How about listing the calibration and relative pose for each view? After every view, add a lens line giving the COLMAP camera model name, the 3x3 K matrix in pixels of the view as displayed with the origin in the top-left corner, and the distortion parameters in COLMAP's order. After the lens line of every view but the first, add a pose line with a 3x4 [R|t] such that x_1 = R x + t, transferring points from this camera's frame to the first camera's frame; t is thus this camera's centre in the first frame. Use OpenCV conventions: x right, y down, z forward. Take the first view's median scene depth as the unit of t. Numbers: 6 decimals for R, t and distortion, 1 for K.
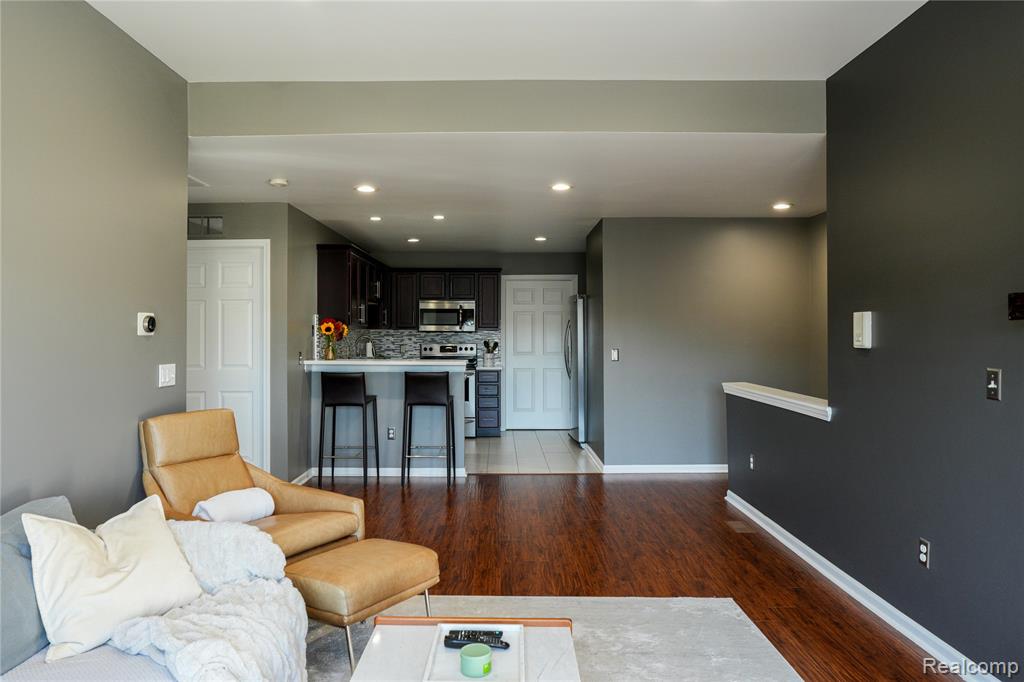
lens RADIAL K [[584.6, 0, 516.9], [0, 584.6, 336.1], [0, 0, 1]] dist [-0.016116, 0.011573]
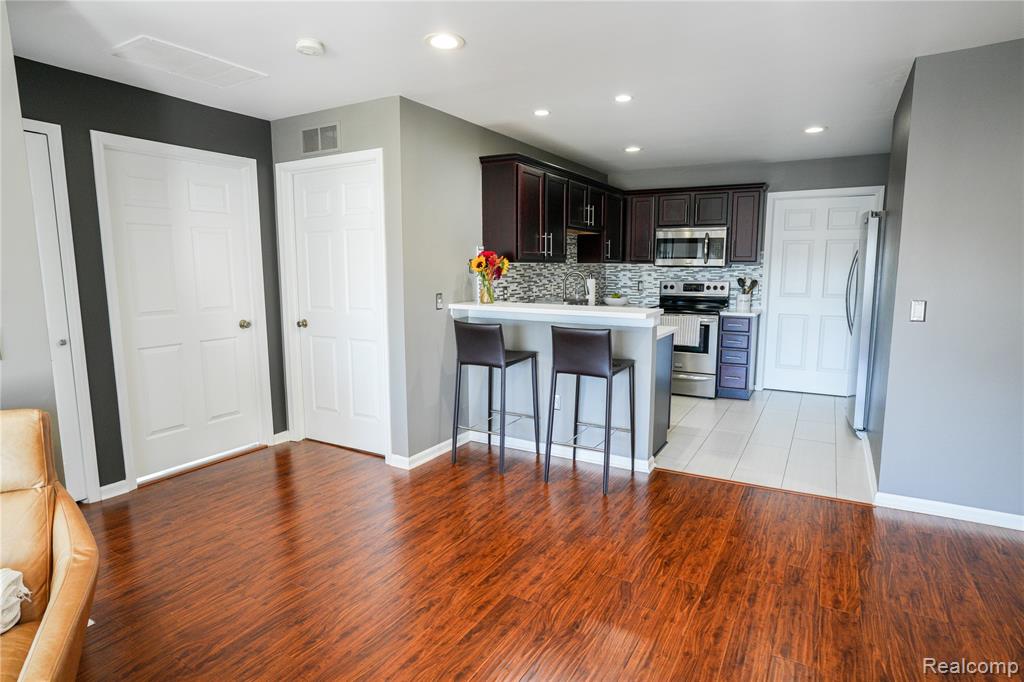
lens RADIAL K [[584.6, 0, 501.1], [0, 584.6, 344.4], [0, 0, 1]] dist [-0.016116, 0.011573]
pose [[0.882715, 0.063855, -0.465551, 0.036162], [-0.004100, 0.991733, 0.128254, -0.002955], [0.469892, -0.111303, 0.875679, 0.147911]]
